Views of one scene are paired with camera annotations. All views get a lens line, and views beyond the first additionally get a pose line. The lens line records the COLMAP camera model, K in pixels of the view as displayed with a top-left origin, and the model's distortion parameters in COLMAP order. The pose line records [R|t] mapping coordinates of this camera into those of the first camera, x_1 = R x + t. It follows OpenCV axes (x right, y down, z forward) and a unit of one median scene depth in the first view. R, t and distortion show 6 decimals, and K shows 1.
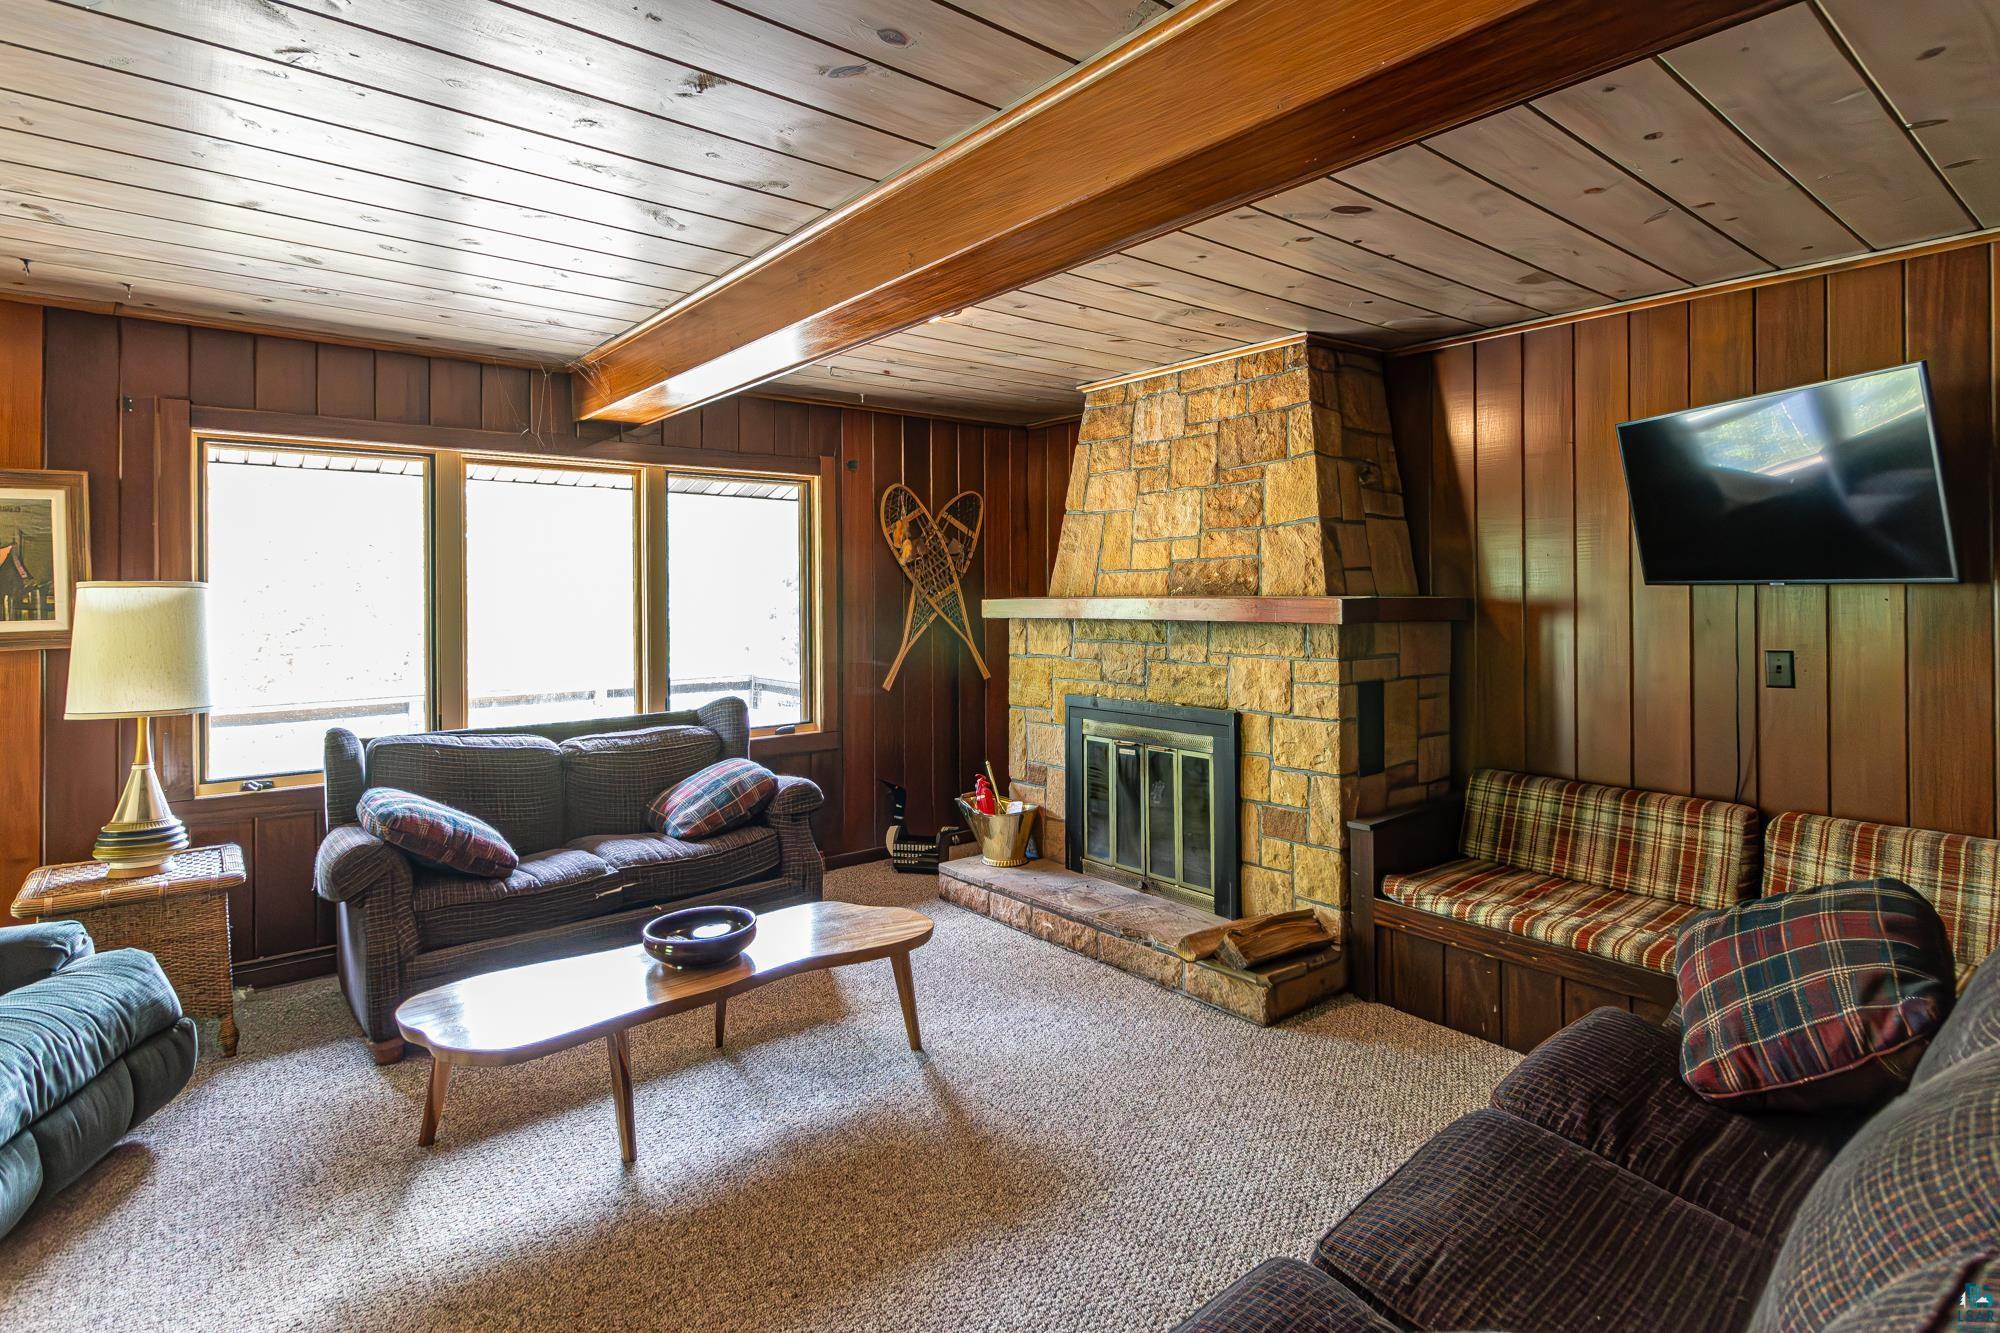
lens RADIAL K [[1004.7, 0, 1046.4], [0, 1004.7, 592.7], [0, 0, 1]] dist [0.000657, -0.003012]
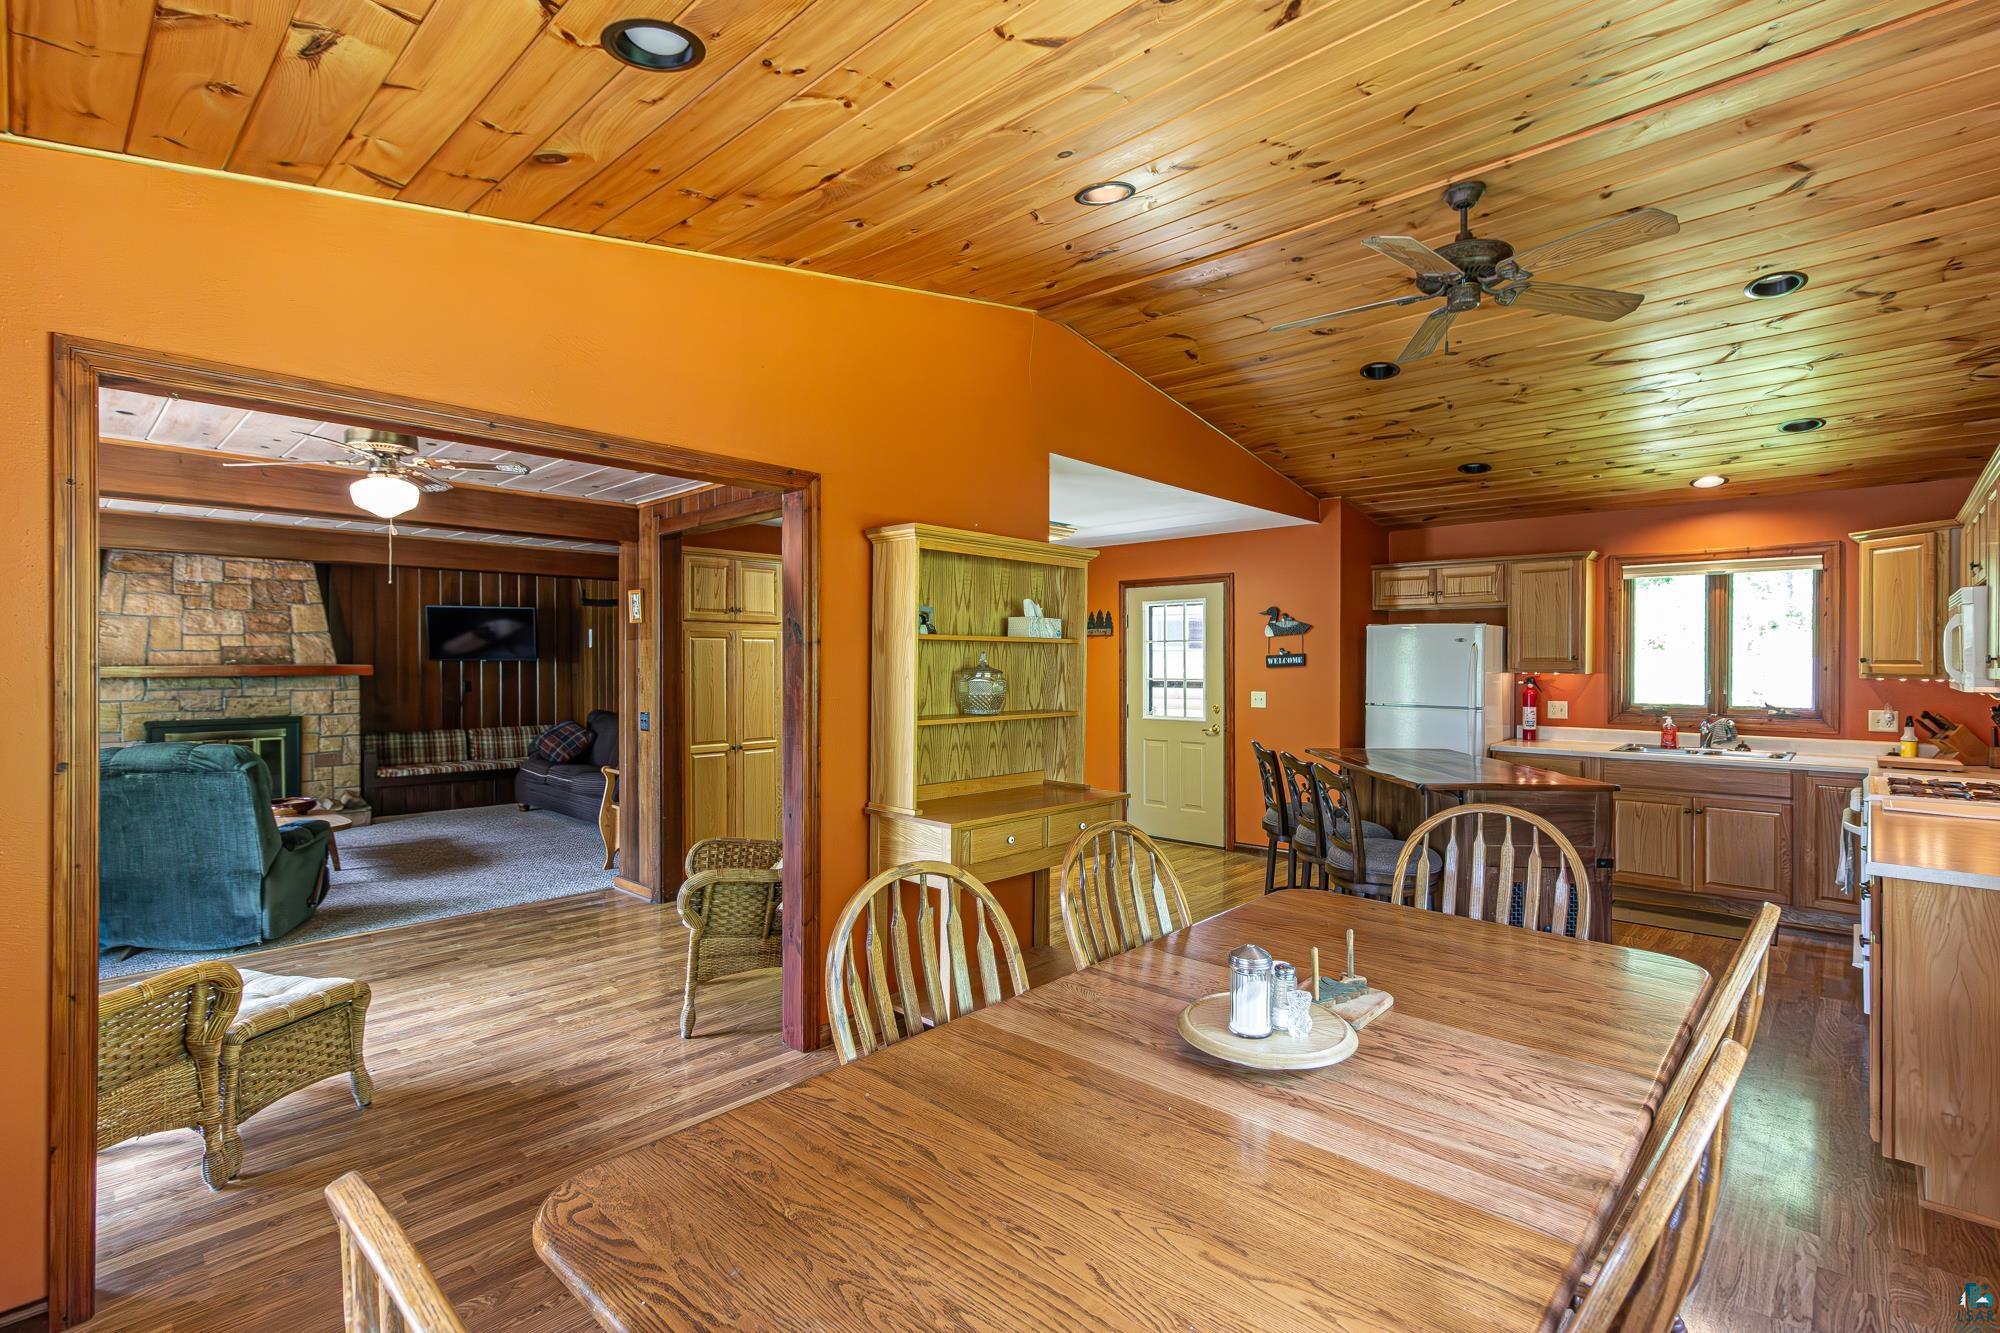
lens RADIAL K [[936.0, 0, 1021.3], [0, 936.0, 662.1], [0, 0, 1]] dist [-0.003725, 0.003666]
pose [[-0.110412, 0.001745, 0.993884, -2.002848], [-0.001192, 0.999998, -0.001888, -0.000013], [-0.993885, -0.001393, -0.110409, -0.365572]]
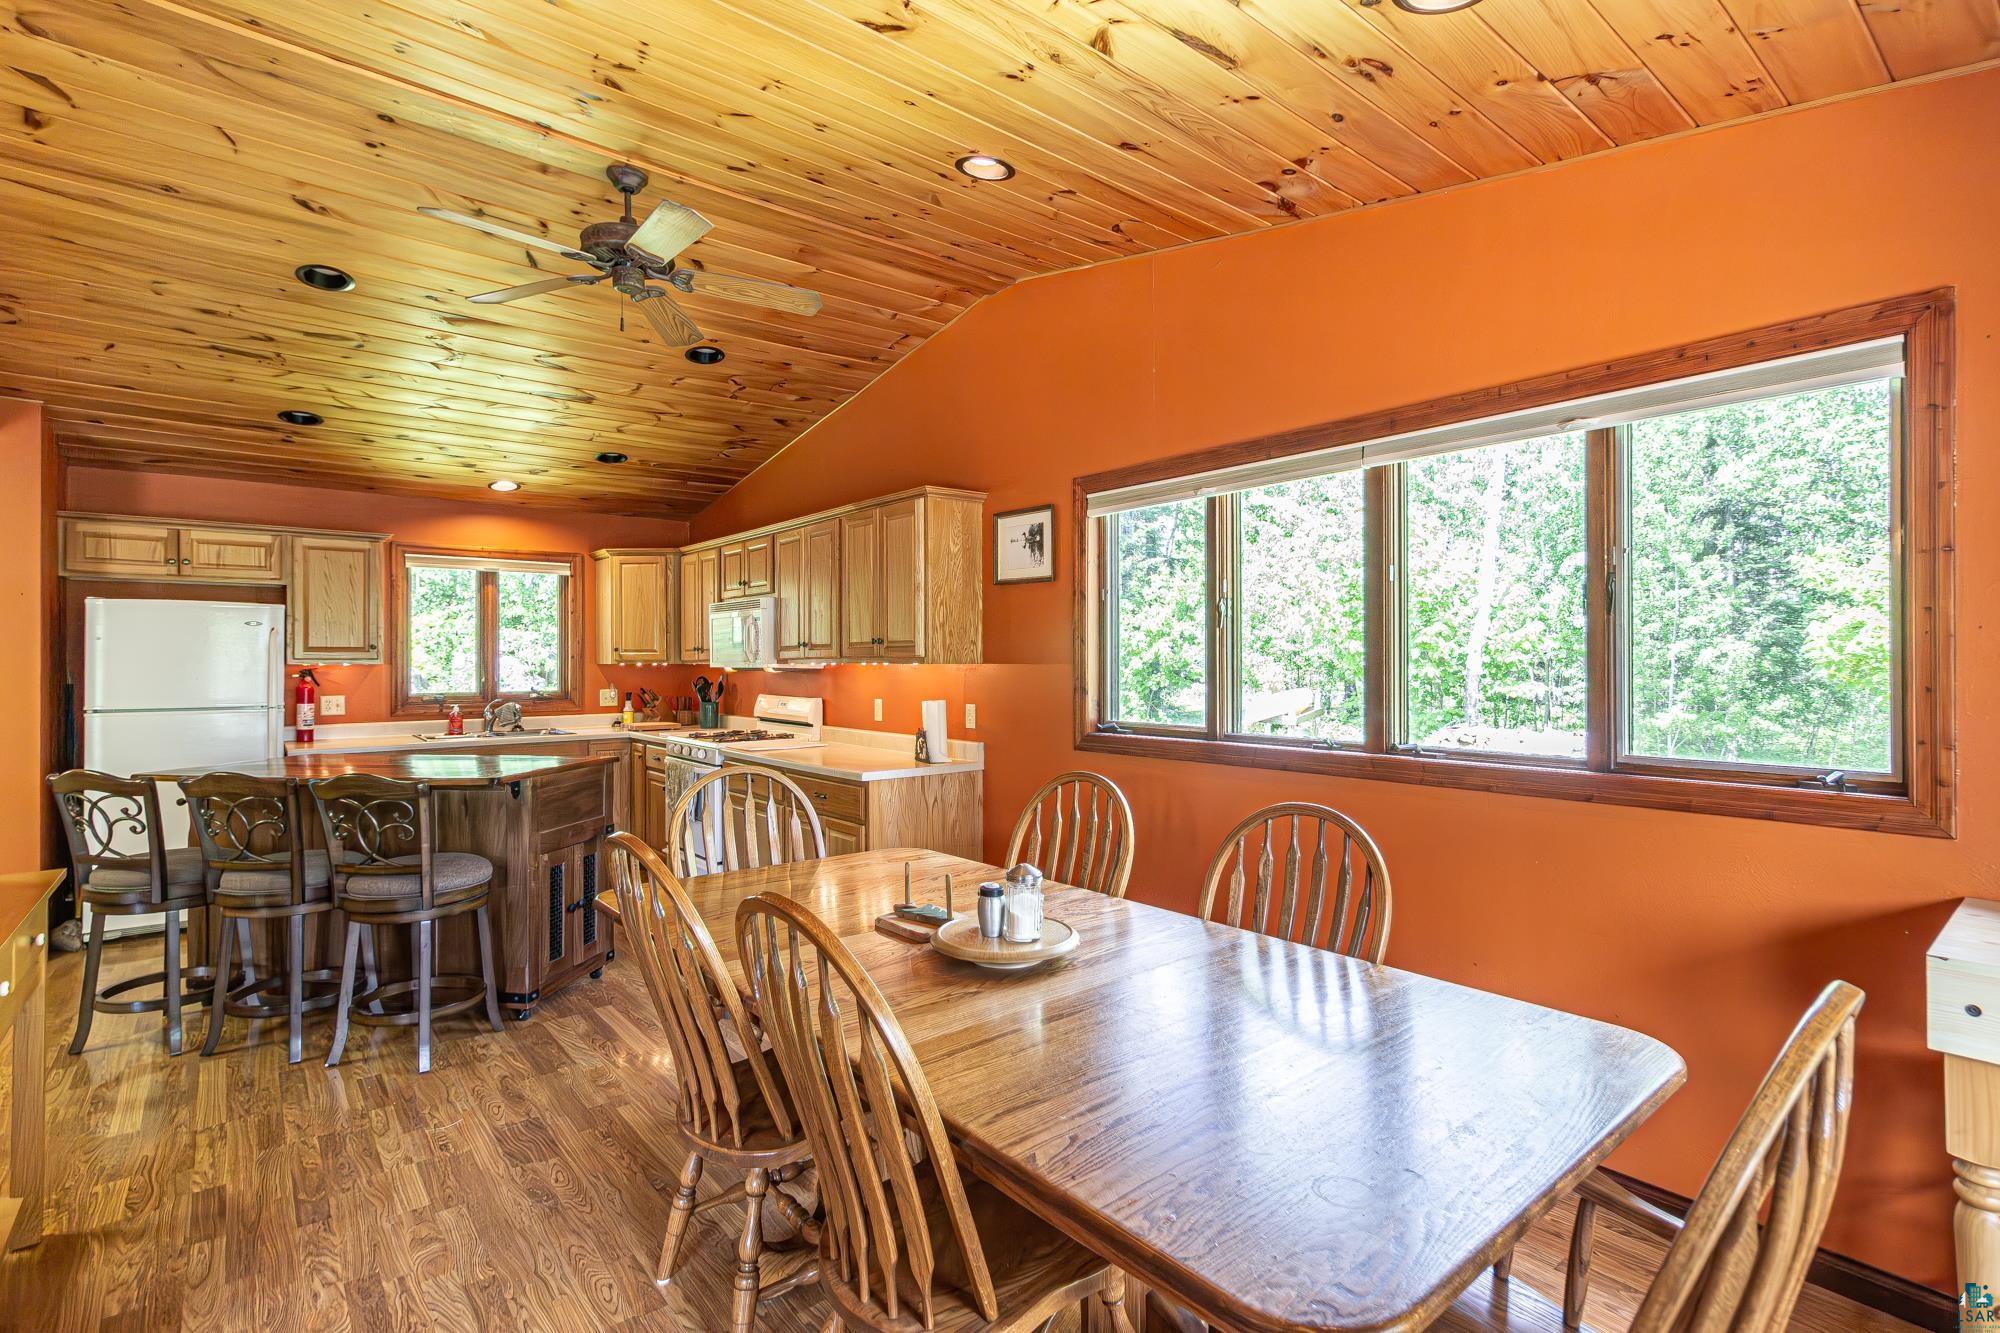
lens RADIAL K [[952.4, 0, 1020.1], [0, 952.4, 655.8], [0, 0, 1]] dist [0.000165, 0.003032]
pose [[-0.999617, 0.010787, 0.025475, -1.600705], [0.010663, 0.999931, -0.005028, 0.020572], [-0.025528, -0.004754, -0.999663, -0.012611]]
